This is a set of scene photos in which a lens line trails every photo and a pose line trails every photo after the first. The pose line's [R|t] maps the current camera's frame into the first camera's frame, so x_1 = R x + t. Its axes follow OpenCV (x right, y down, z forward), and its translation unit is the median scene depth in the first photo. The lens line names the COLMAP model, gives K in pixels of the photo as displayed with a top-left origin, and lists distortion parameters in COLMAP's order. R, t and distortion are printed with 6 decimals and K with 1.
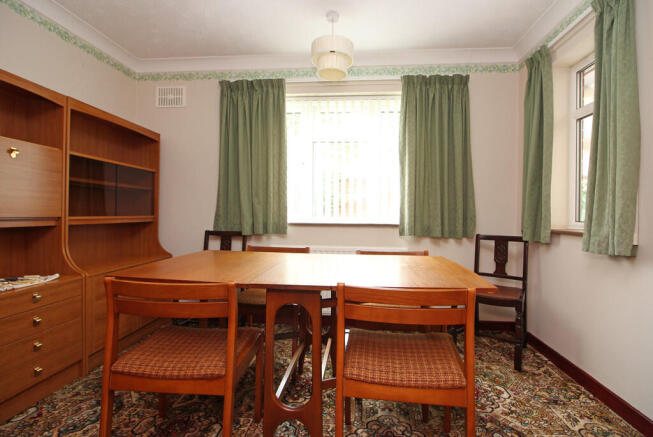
lens RADIAL K [[317.9, 0, 327.4], [0, 317.9, 216.0], [0, 0, 1]] dist [-0.004246, -0.000709]
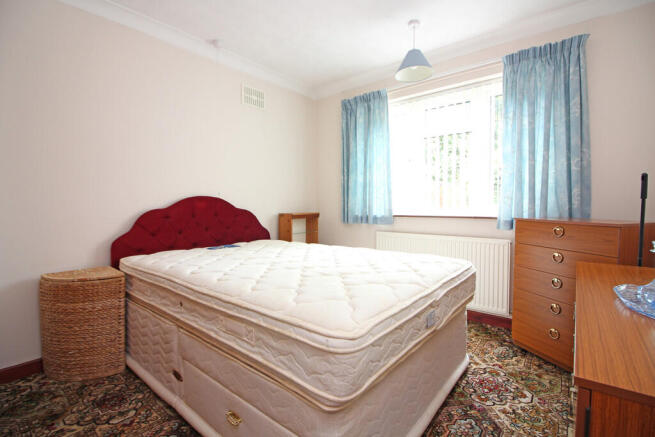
lens RADIAL K [[302.6, 0, 327.7], [0, 302.6, 217.9], [0, 0, 1]] dist [-0.000530, 0.000189]
pose [[0.828608, 0.005773, -0.559800, 0.309299], [0.010209, 0.999625, 0.025420, 0.001844], [0.559736, -0.026778, 0.828238, -0.024326]]
